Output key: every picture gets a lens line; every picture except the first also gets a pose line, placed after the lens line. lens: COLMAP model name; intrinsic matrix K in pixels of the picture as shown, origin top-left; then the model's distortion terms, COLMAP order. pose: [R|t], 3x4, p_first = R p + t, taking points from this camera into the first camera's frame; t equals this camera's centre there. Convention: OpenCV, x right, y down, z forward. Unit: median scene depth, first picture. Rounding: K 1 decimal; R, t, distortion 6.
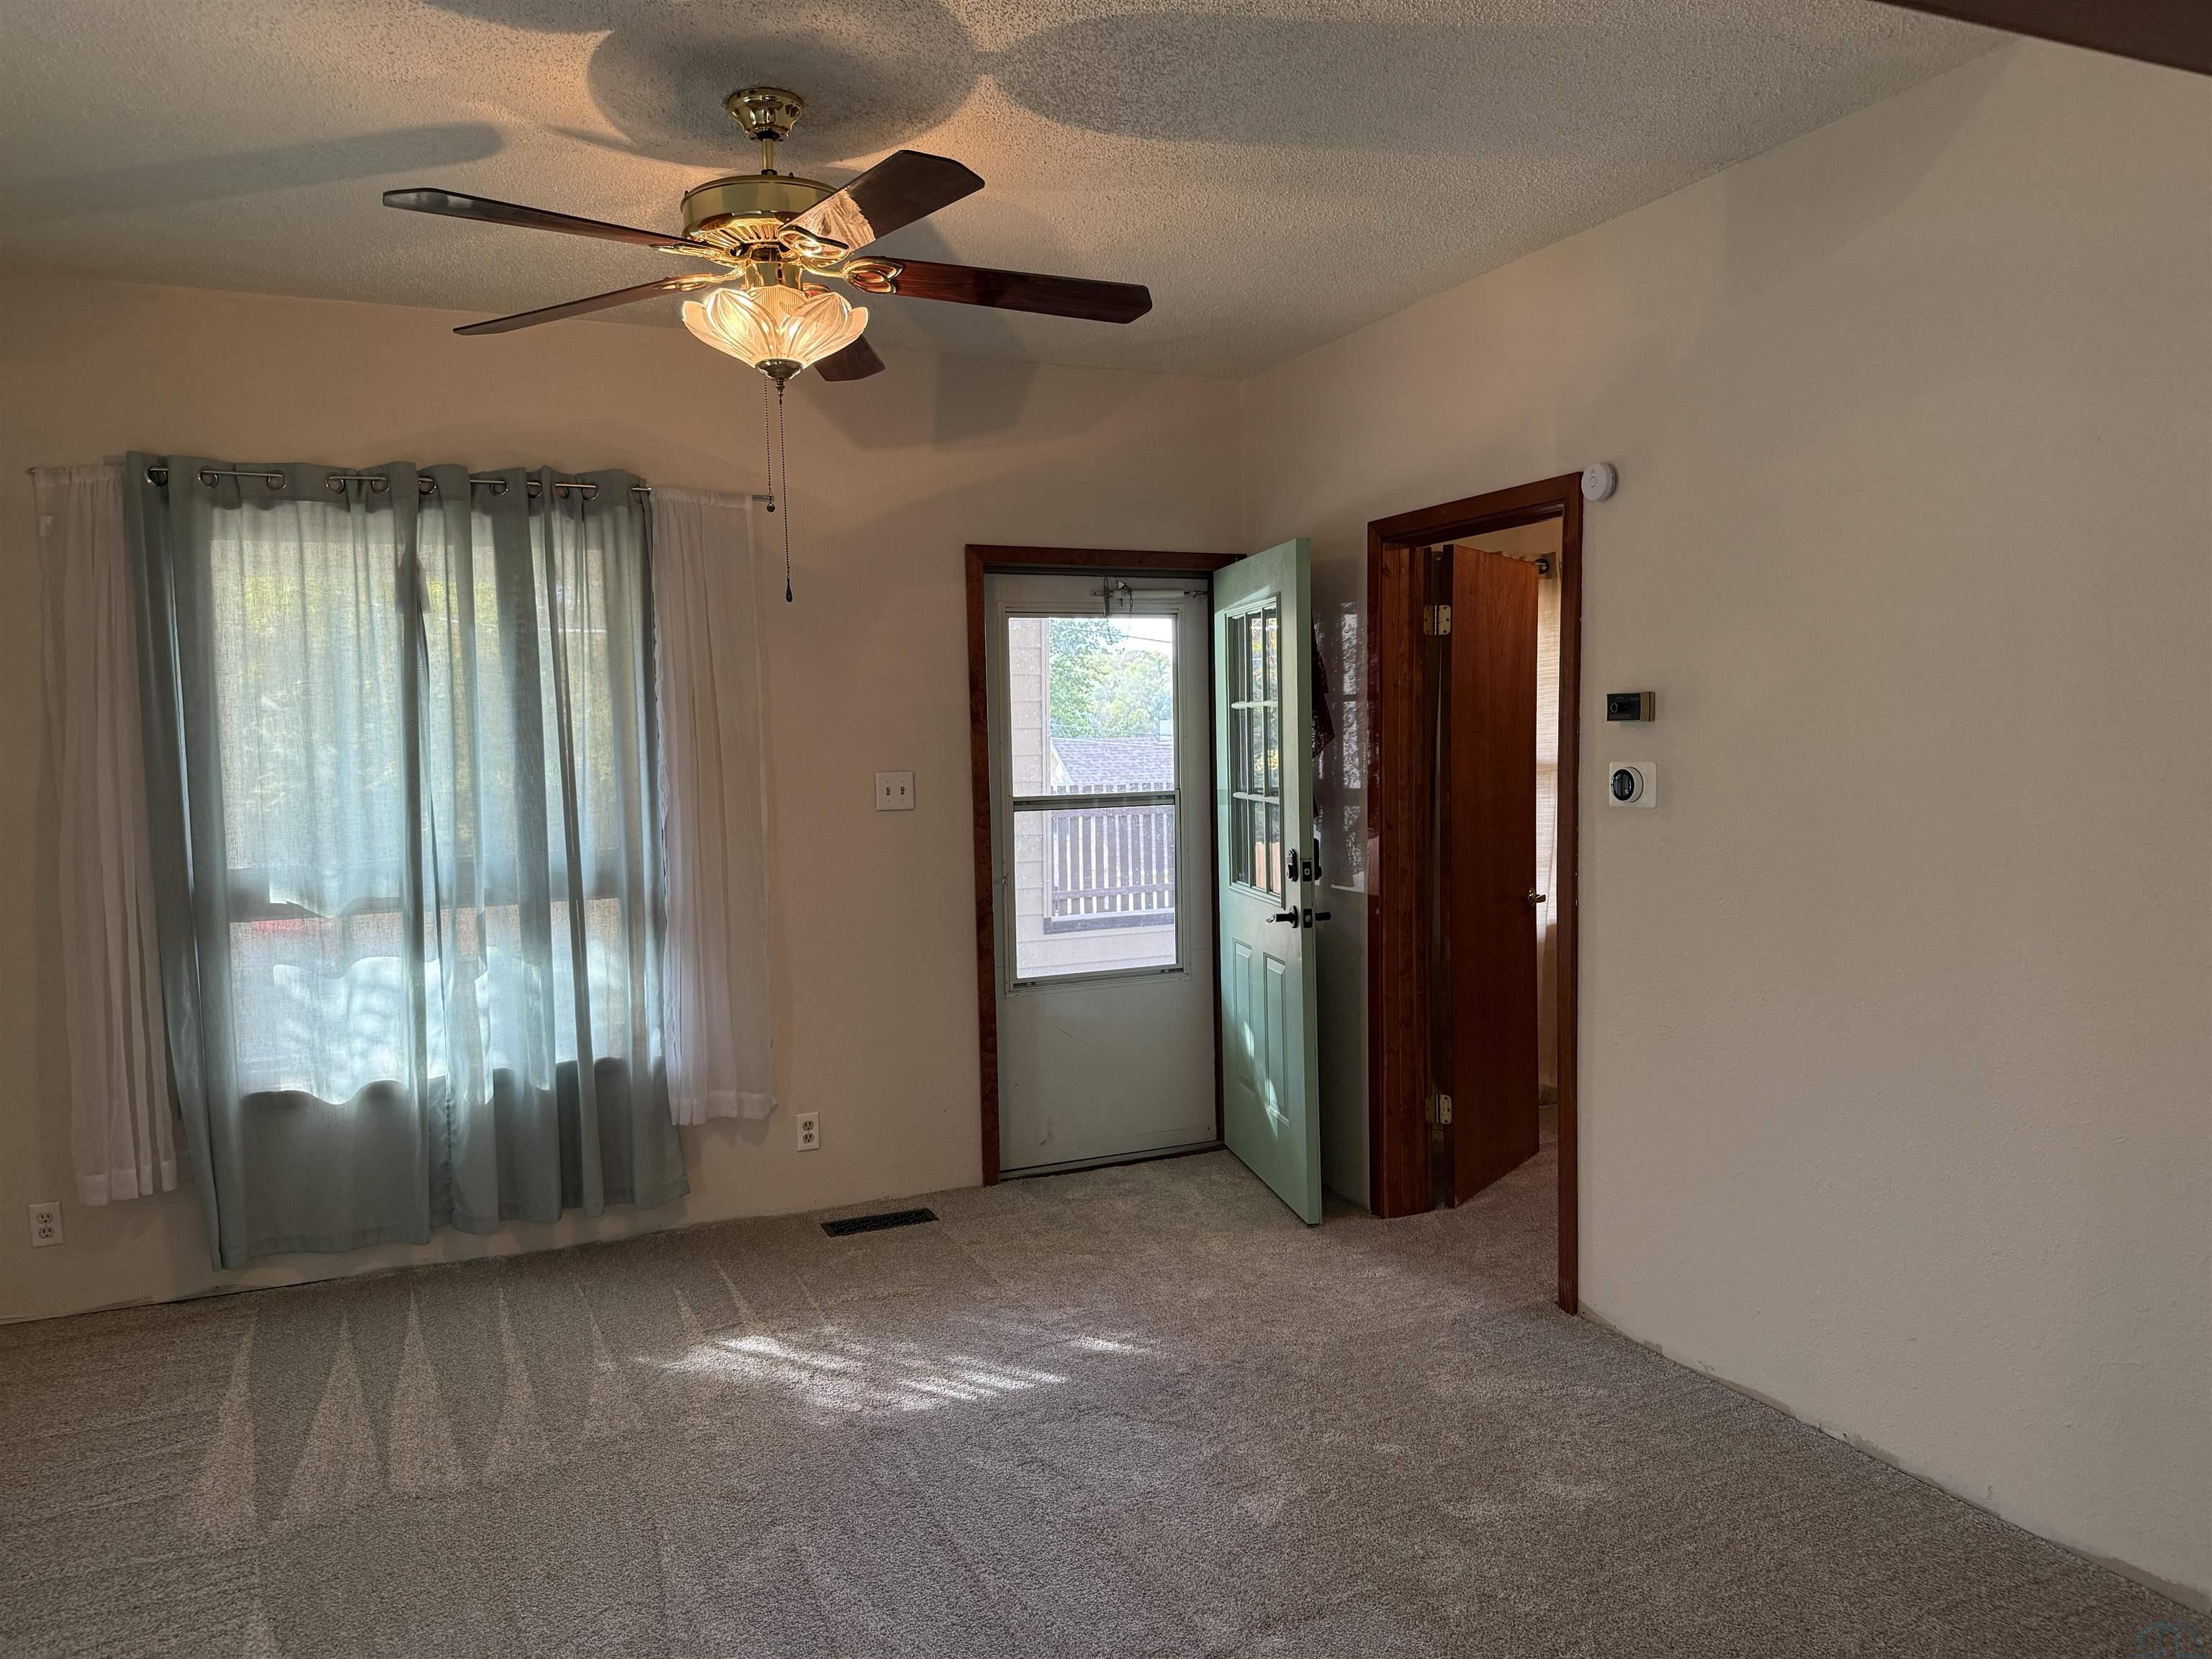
lens RADIAL K [[1561.0, 0, 1194.5], [0, 1561.0, 831.8], [0, 0, 1]] dist [-0.024409, -0.023107]
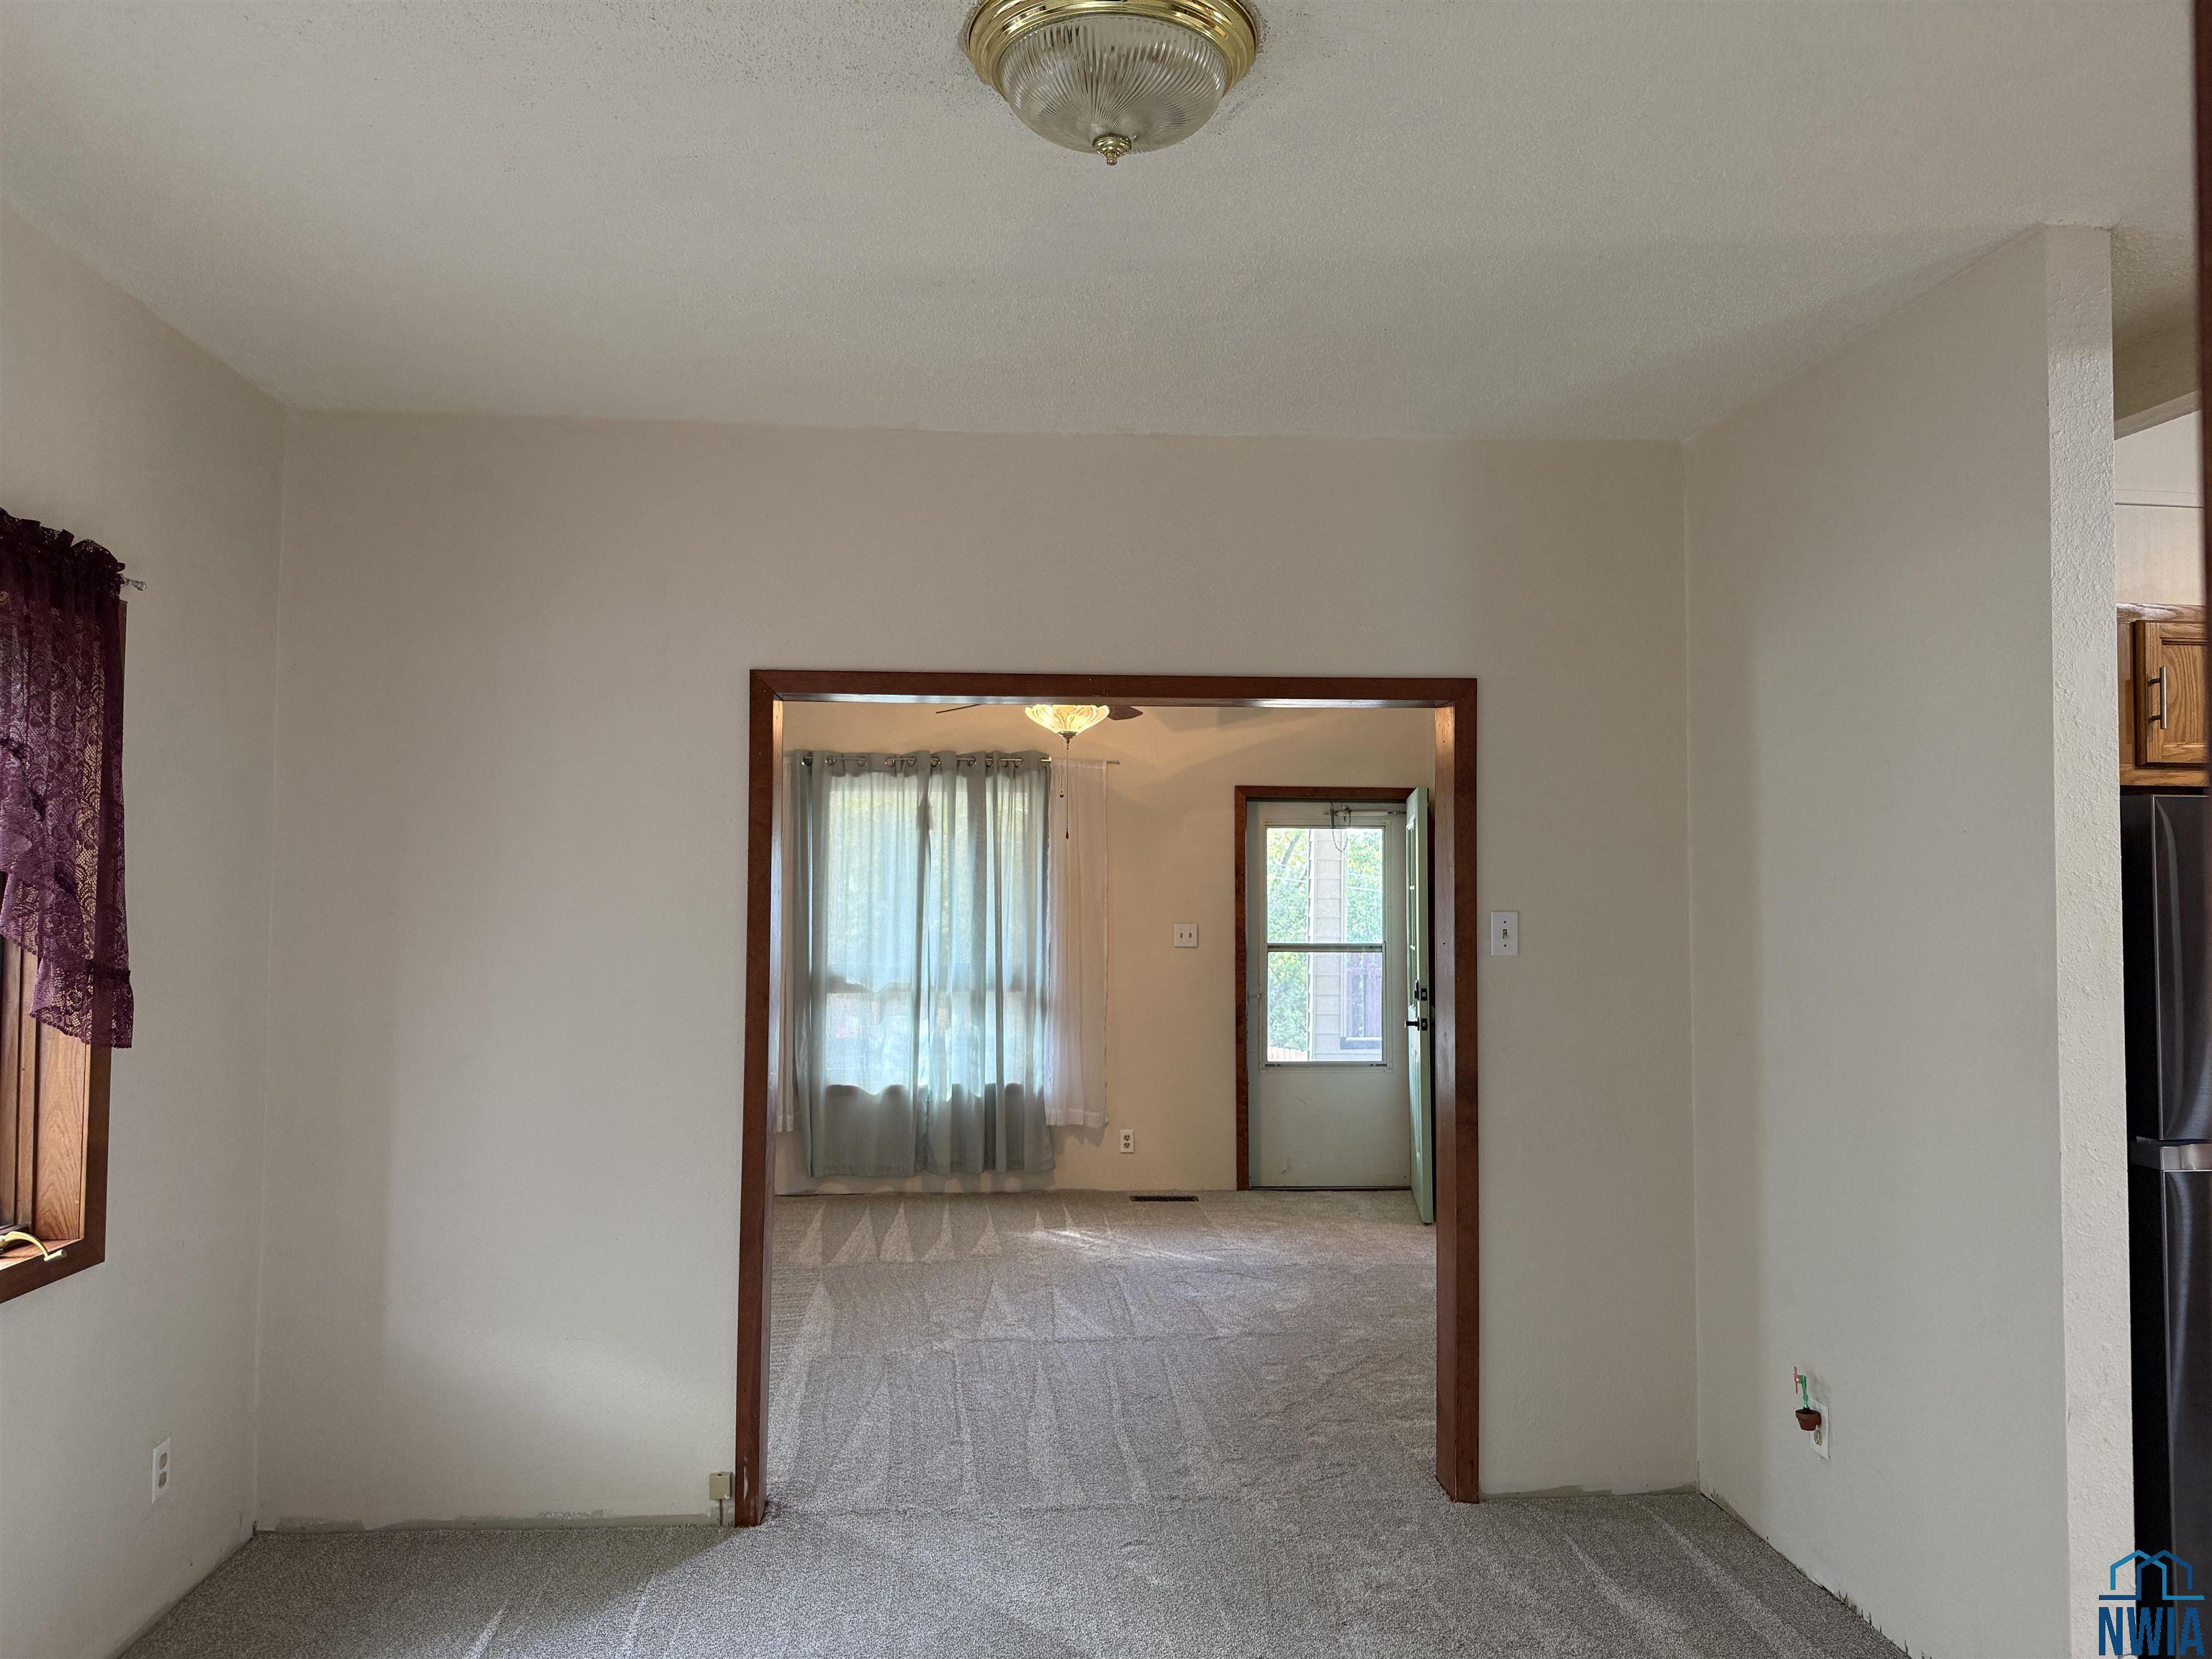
lens RADIAL K [[1561.0, 0, 1106.3], [0, 1561.0, 830.5], [0, 0, 1]] dist [-0.024409, -0.023107]
pose [[0.931396, 0.003748, -0.363988, 0.364078], [-0.043193, 0.994020, -0.100290, 0.035505], [0.361436, 0.109132, 0.925988, -0.627865]]
